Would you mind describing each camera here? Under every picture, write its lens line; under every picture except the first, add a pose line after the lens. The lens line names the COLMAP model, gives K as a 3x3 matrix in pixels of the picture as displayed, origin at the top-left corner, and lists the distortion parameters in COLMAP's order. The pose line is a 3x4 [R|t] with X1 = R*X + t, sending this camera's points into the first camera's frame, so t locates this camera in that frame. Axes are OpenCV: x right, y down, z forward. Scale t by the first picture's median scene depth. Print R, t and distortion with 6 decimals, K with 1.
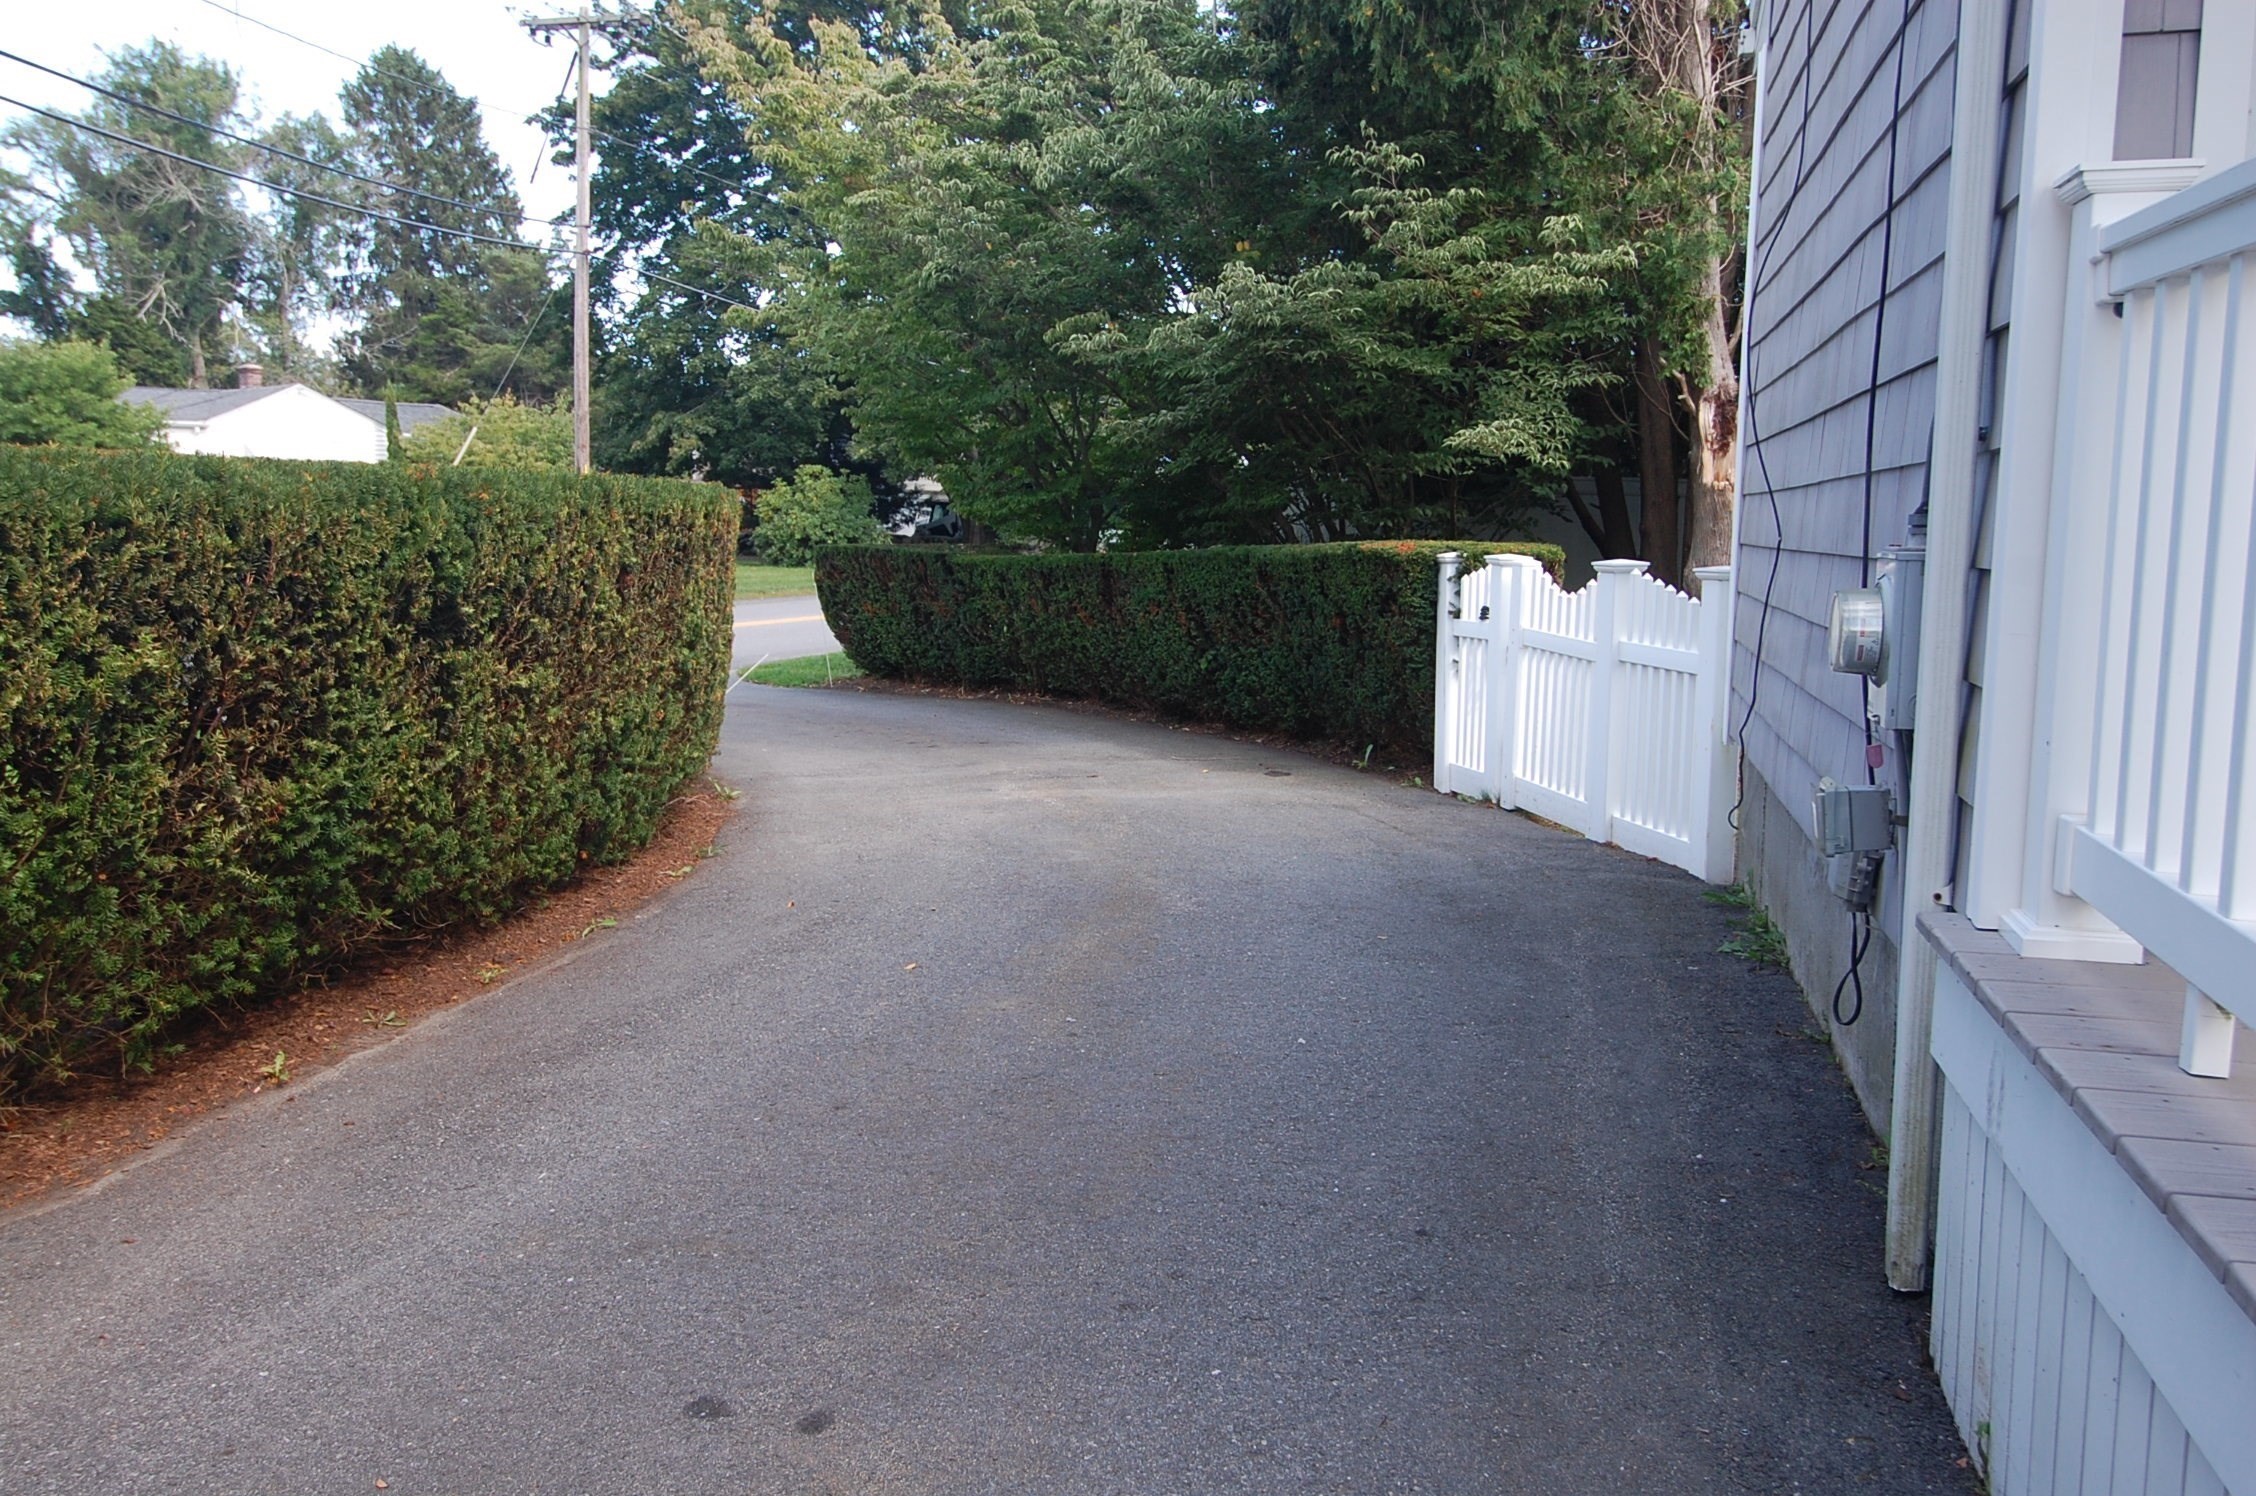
lens RADIAL K [[1790.8, 0, 1128.0], [0, 1790.8, 748.0], [0, 0, 1]] dist [0.072301, -0.083548]
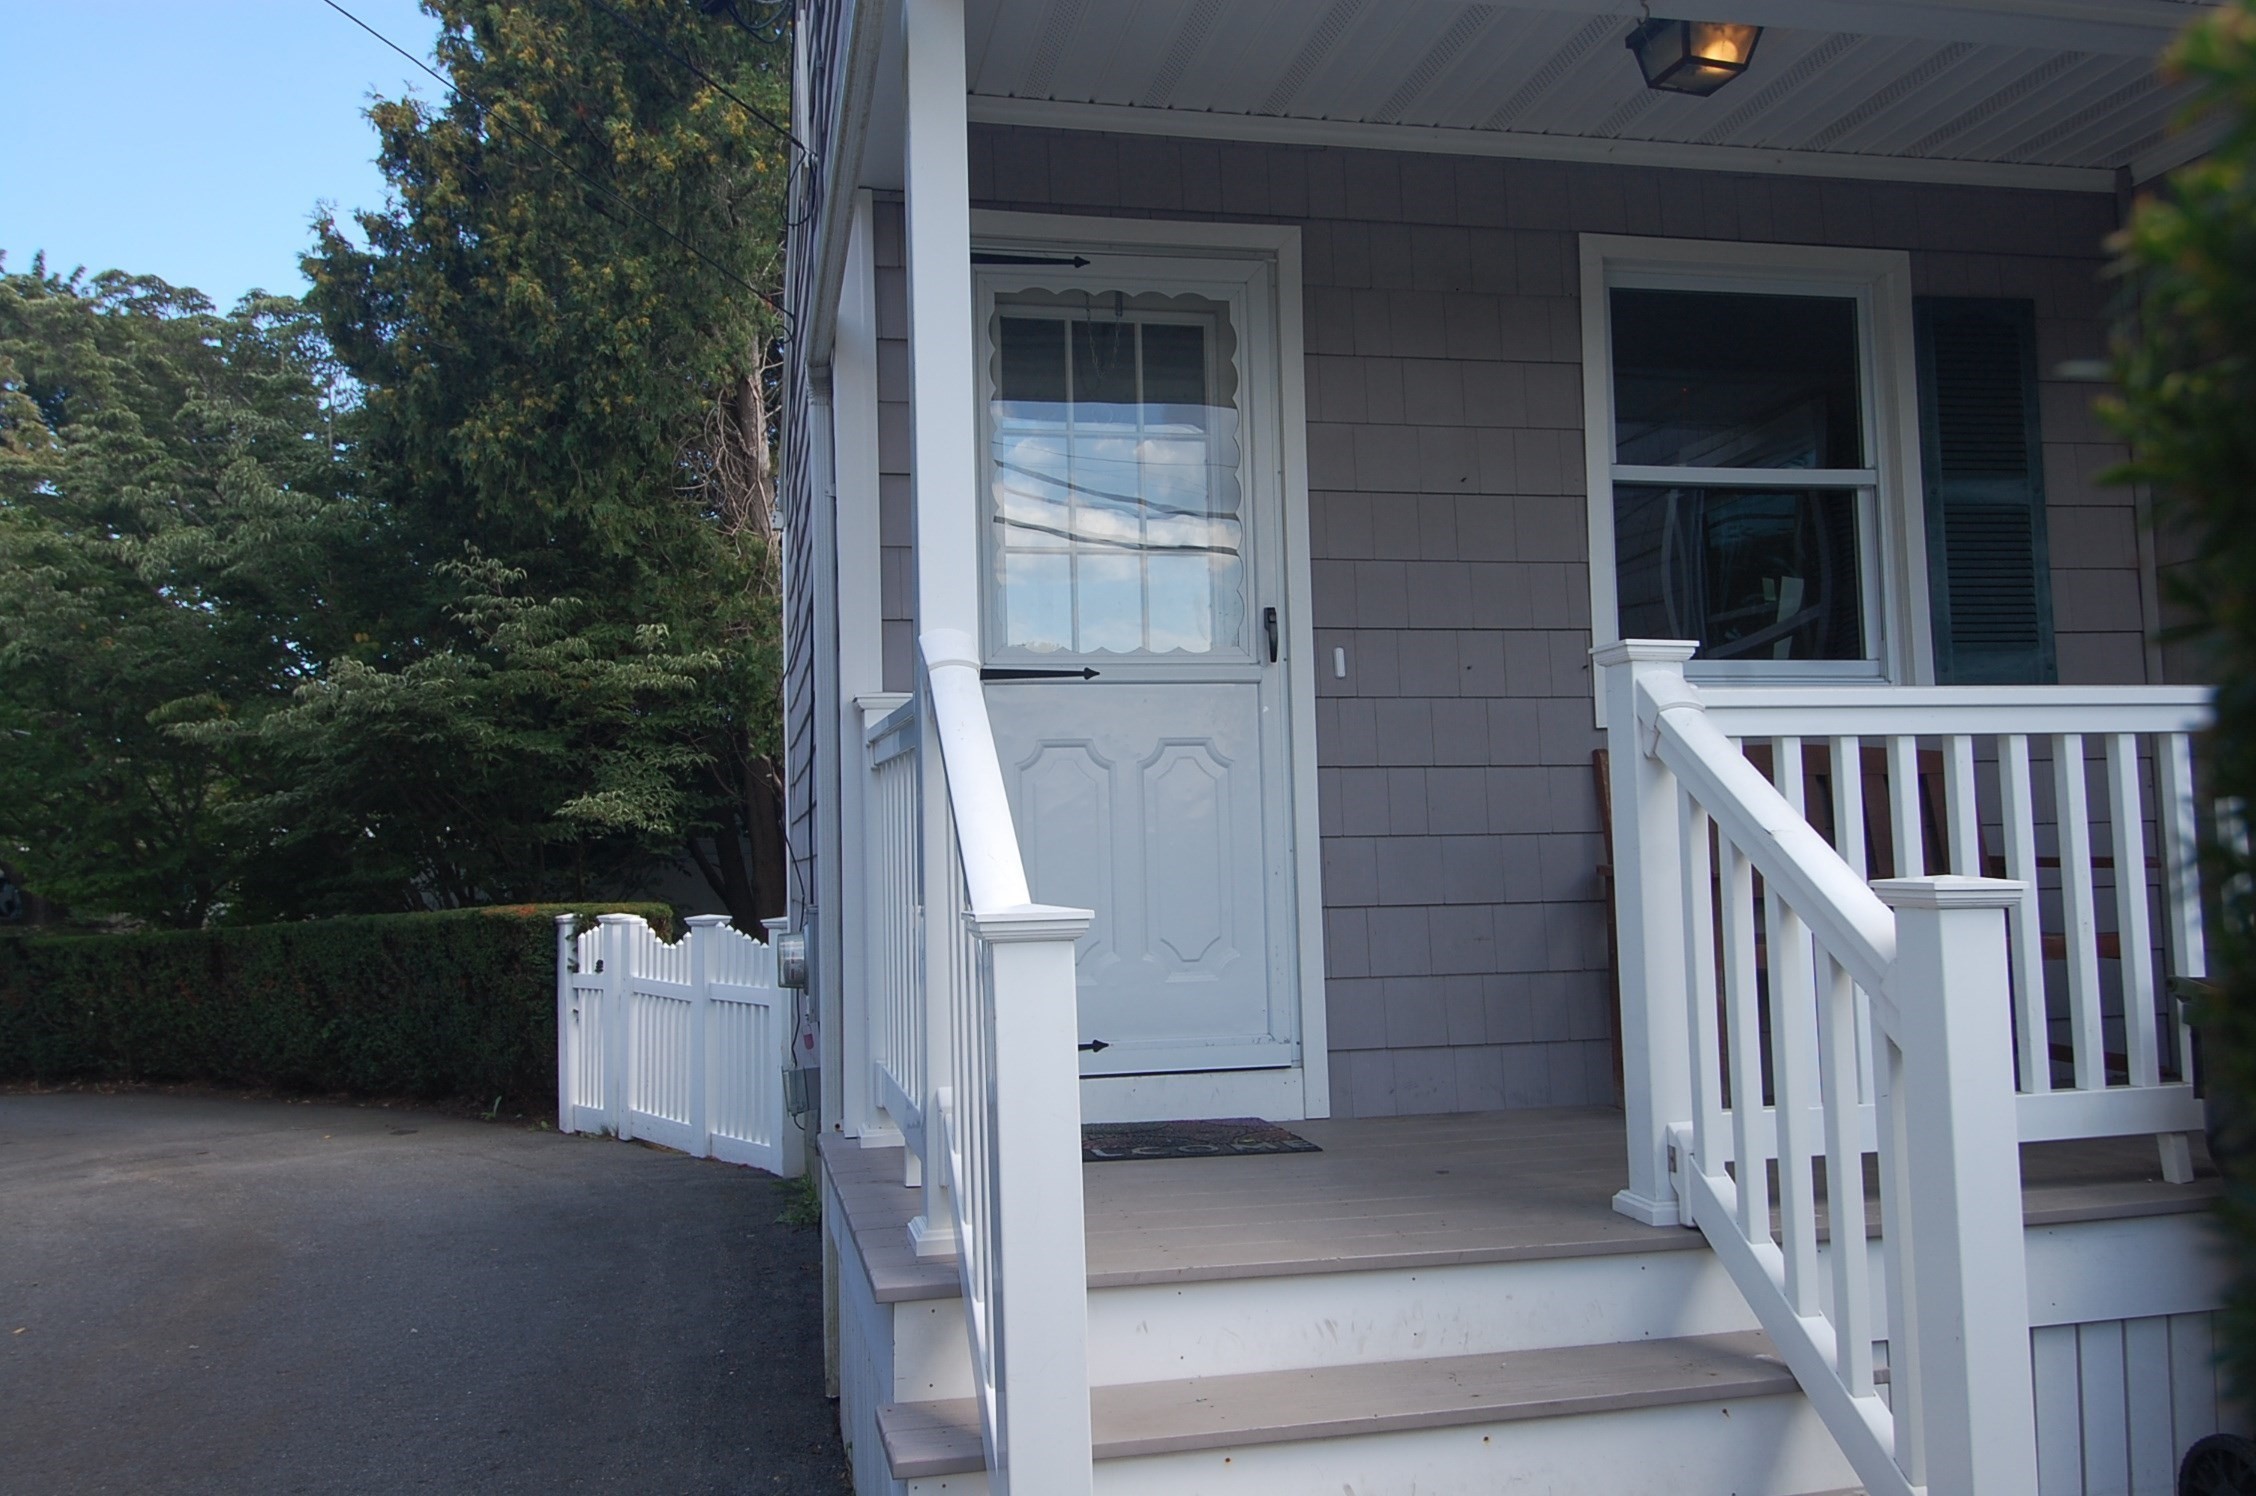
lens RADIAL K [[1790.8, 0, 1128.0], [0, 1790.8, 748.0], [0, 0, 1]] dist [0.072301, -0.083548]
pose [[0.896694, -0.000645, 0.442651, -0.004842], [0.086752, 0.980863, -0.174306, 0.014437], [-0.434067, 0.194699, 0.879589, -0.144826]]
